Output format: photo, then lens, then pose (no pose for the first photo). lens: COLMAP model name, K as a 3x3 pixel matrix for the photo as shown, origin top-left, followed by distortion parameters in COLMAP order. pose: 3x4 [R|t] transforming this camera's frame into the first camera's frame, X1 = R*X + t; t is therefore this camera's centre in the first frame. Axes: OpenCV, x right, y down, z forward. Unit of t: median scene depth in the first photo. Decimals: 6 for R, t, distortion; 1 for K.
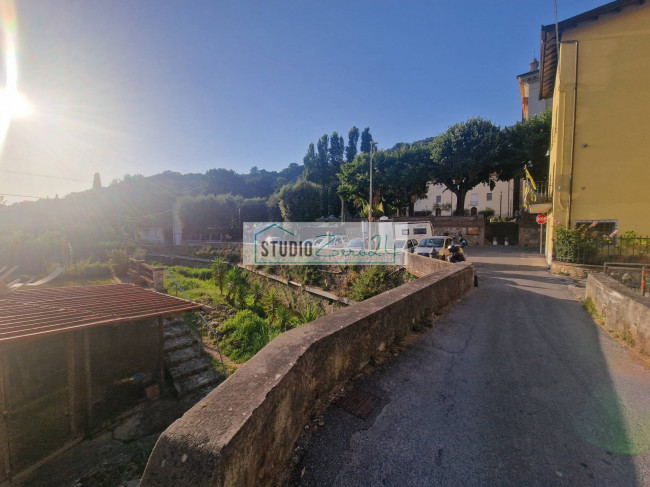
lens RADIAL K [[265.7, 0, 321.3], [0, 265.7, 239.5], [0, 0, 1]] dist [0.002007, -0.003175]
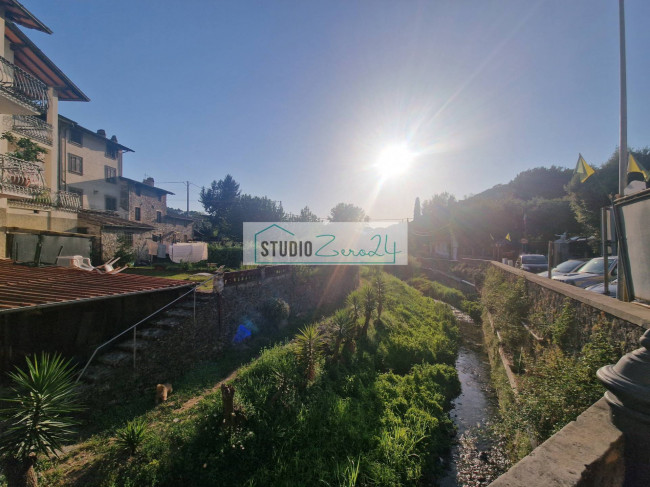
lens RADIAL K [[265.7, 0, 323.9], [0, 265.7, 241.4], [0, 0, 1]] dist [0.002007, -0.003175]
pose [[0.431980, -0.002746, -0.901879, 0.215394], [-0.045099, 0.998679, -0.024642, -0.002402], [0.900755, 0.051319, 0.431285, 0.379435]]
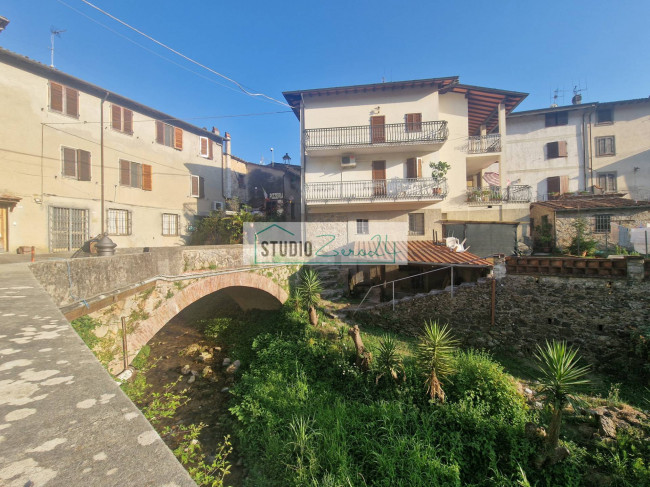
lens RADIAL K [[284.0, 0, 320.8], [0, 284.0, 242.0], [0, 0, 1]] dist [-0.001714, -0.001183]
pose [[-0.981401, 0.013567, -0.191489, 0.057021], [0.006000, 0.999180, 0.040041, 0.011211], [0.191875, 0.038147, -0.980678, 0.747926]]
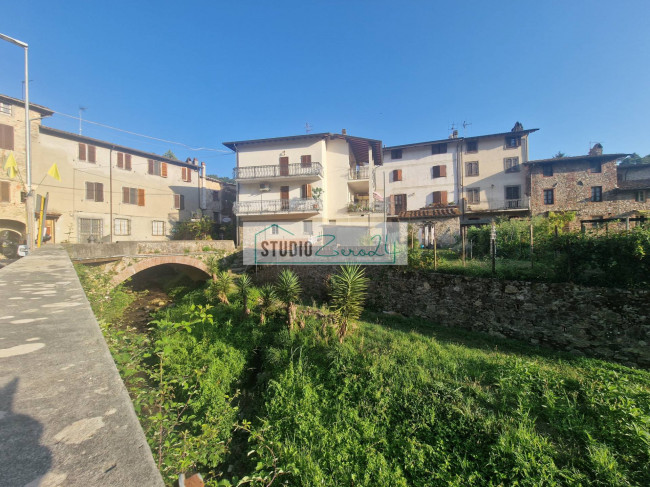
lens RADIAL K [[265.7, 0, 321.0], [0, 265.7, 240.7], [0, 0, 1]] dist [0.002007, -0.003175]
pose [[-0.989096, 0.015312, -0.146474, -0.218667], [0.009750, 0.999207, 0.038616, 0.007659], [0.146949, 0.036767, -0.988460, 1.121453]]
